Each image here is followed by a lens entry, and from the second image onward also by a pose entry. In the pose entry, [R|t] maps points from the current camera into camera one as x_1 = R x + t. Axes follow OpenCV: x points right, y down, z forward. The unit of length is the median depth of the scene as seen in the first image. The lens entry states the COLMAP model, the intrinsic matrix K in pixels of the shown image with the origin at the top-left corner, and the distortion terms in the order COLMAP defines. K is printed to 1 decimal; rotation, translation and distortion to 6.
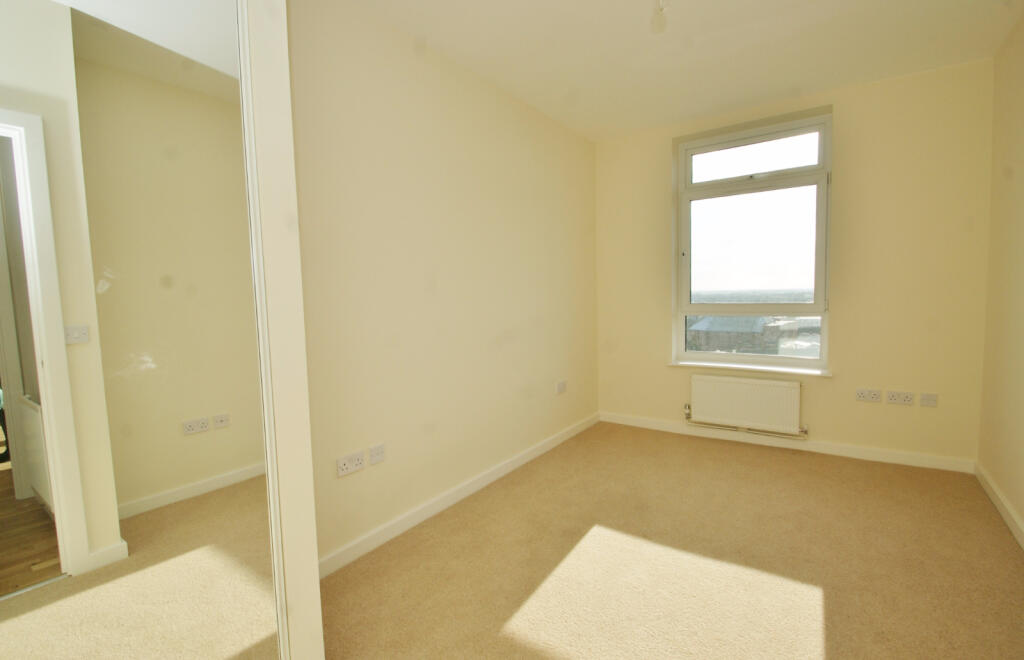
lens RADIAL K [[463.9, 0, 512.0], [0, 463.9, 330.0], [0, 0, 1]] dist [0.000062, 0.000012]
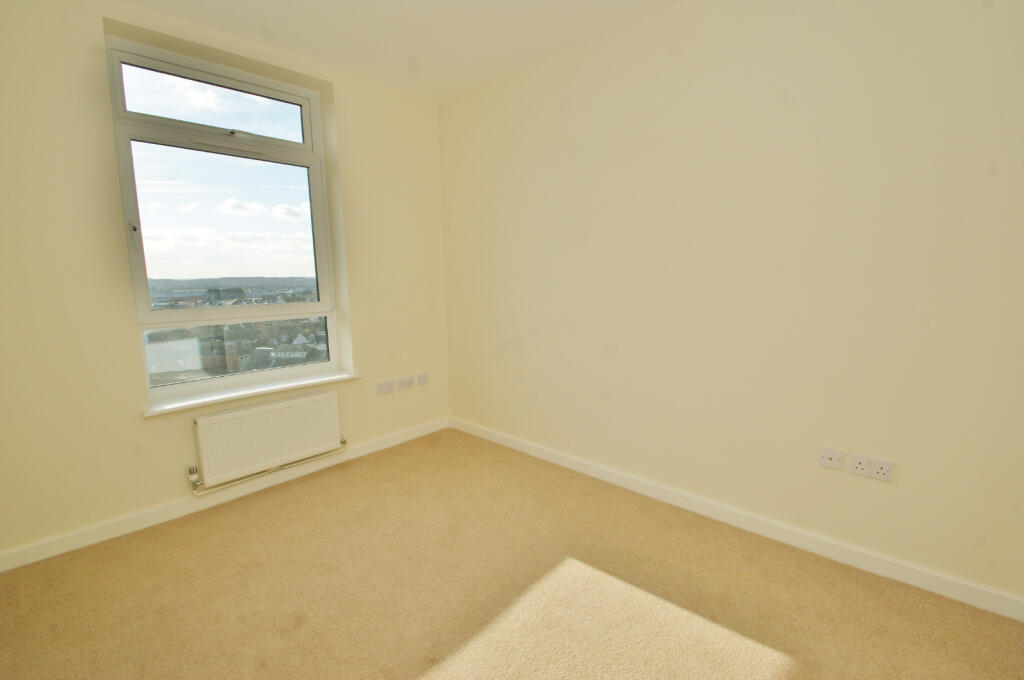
lens RADIAL K [[456.6, 0, 512.0], [0, 456.6, 340.0], [0, 0, 1]] dist [0.000025, -0.000053]
pose [[0.105830, -0.115508, 0.987653, -0.193483], [0.086977, 0.990499, 0.106521, -0.046241], [-0.990573, 0.074630, 0.114871, 0.514121]]
